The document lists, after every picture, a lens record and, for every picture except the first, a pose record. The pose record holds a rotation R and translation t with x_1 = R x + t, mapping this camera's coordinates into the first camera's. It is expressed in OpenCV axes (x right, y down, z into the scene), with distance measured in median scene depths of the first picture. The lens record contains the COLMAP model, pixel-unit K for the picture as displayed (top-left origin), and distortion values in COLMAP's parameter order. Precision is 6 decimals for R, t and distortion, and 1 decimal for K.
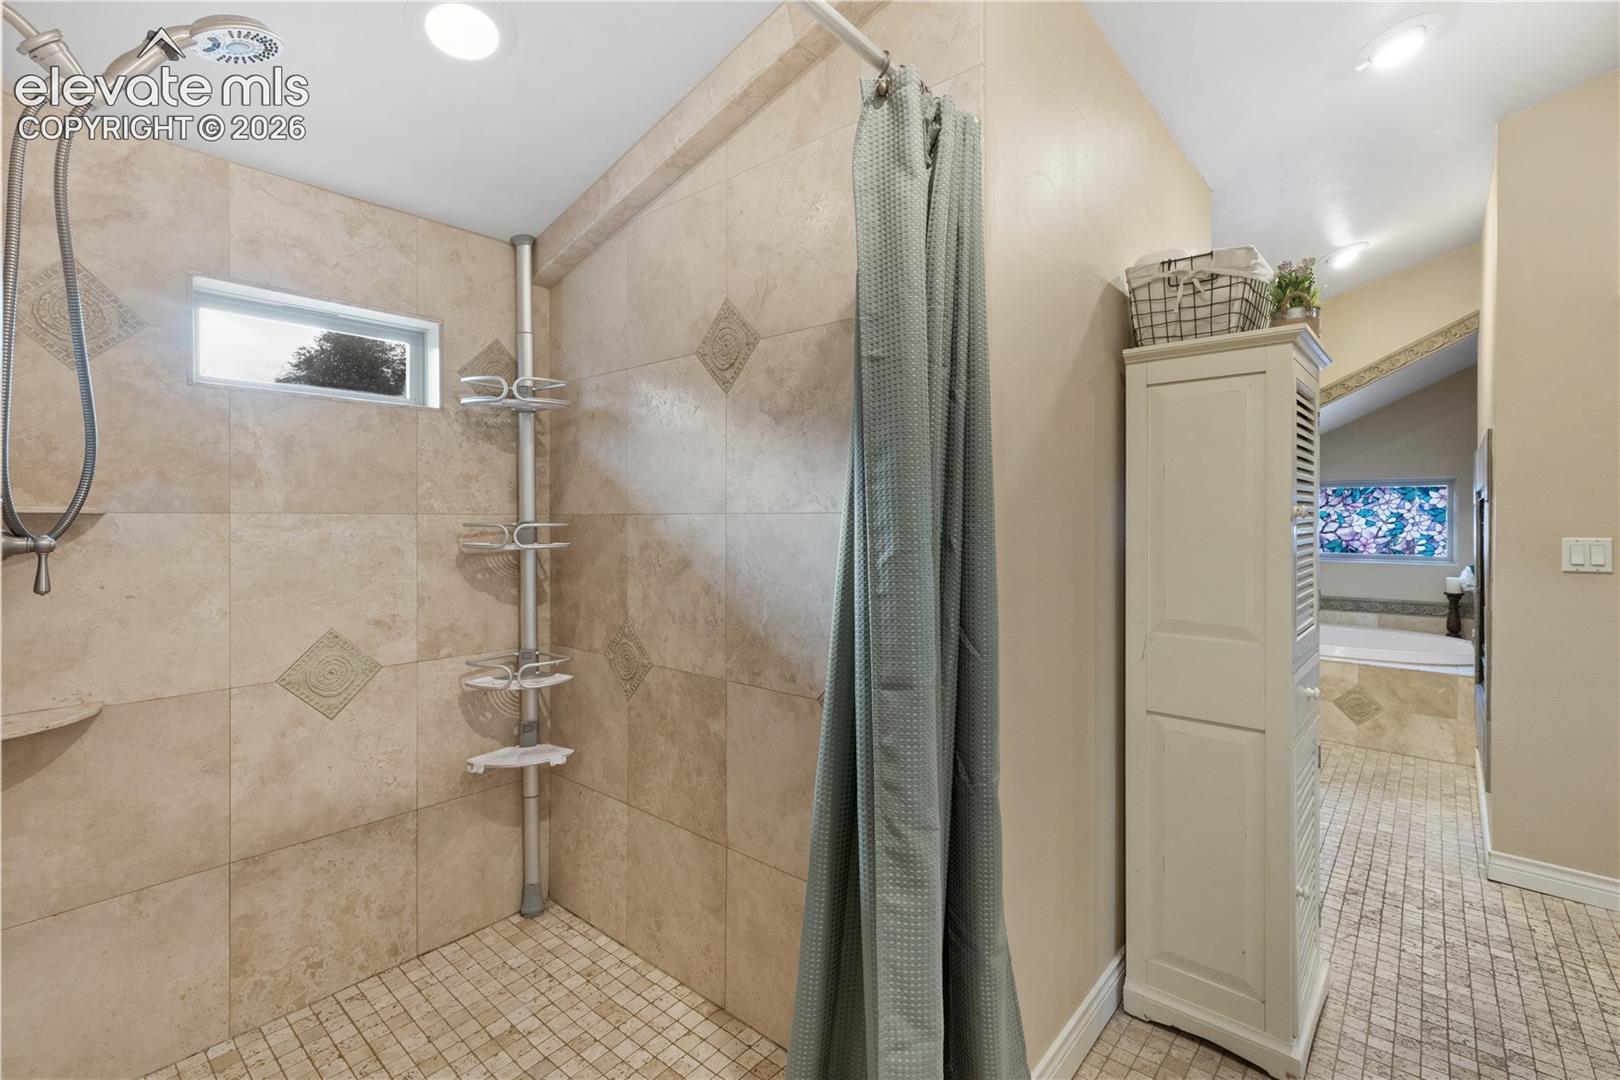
lens RADIAL K [[728.4, 0, 809.8], [0, 728.4, 532.0], [0, 0, 1]] dist [0.000625, -0.000075]
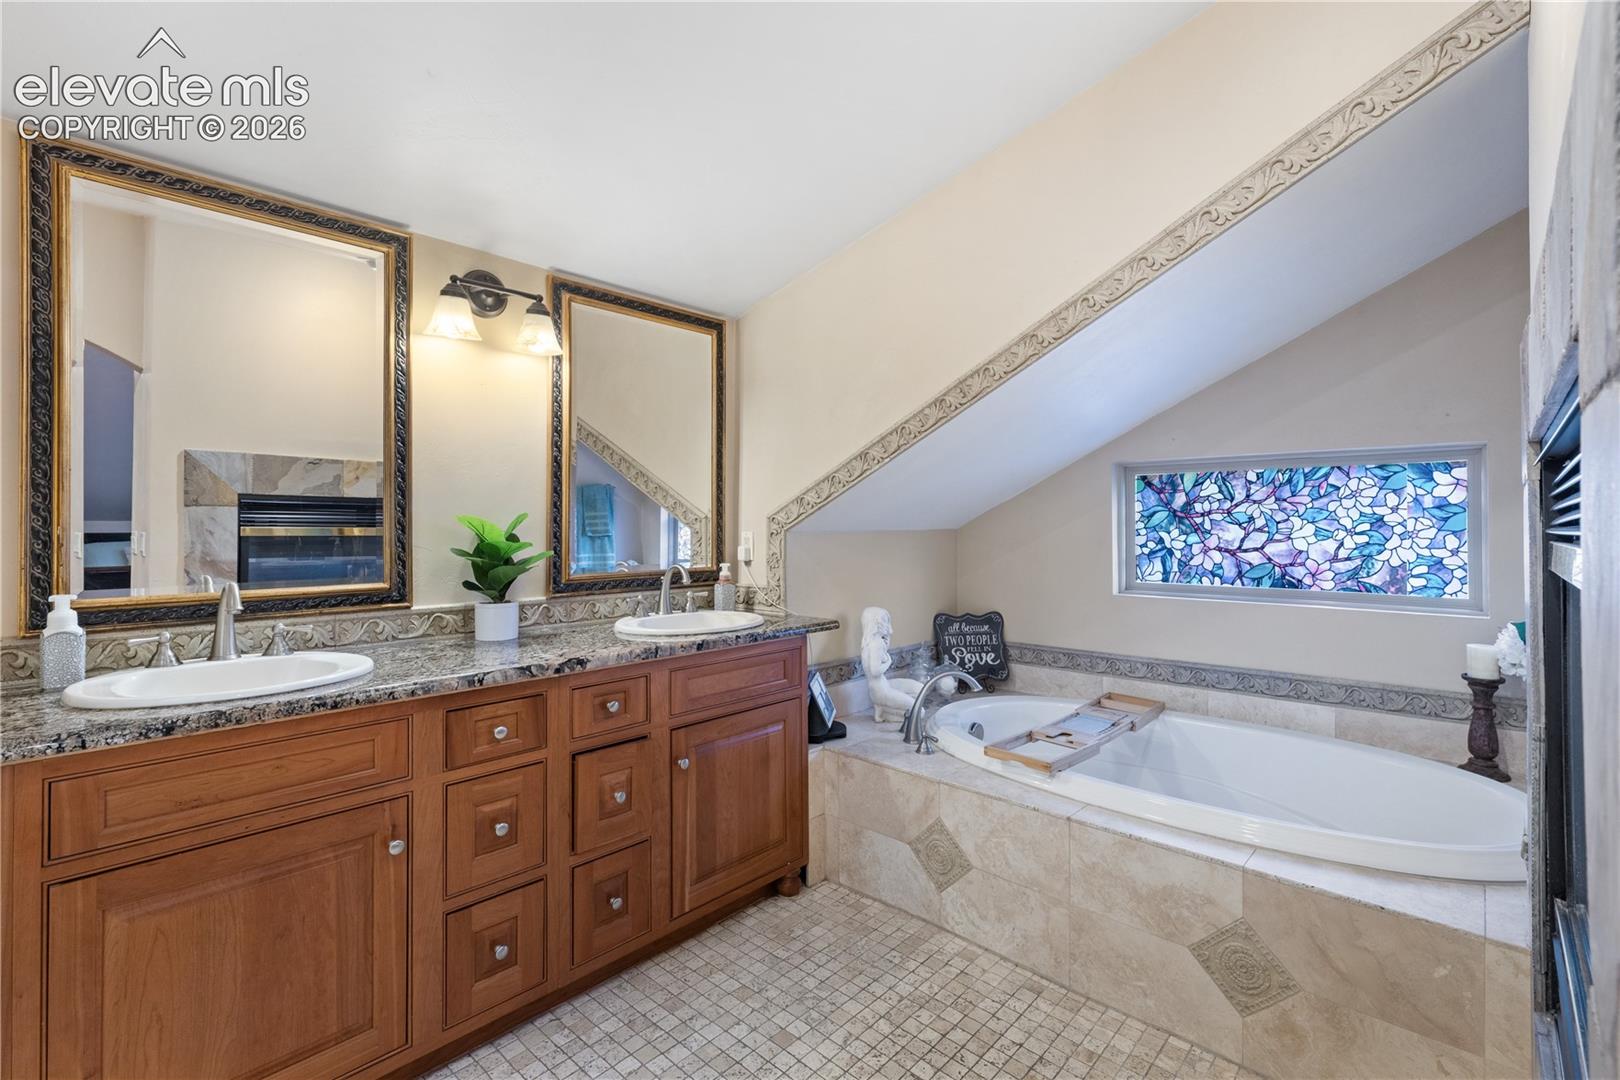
lens RADIAL K [[728.4, 0, 809.3], [0, 728.4, 531.5], [0, 0, 1]] dist [0.000625, -0.000075]
pose [[0.999370, 0.001119, -0.035463, 0.421840], [-0.001635, 0.999893, -0.014517, -0.005369], [0.035443, 0.014566, 0.999266, 0.463538]]
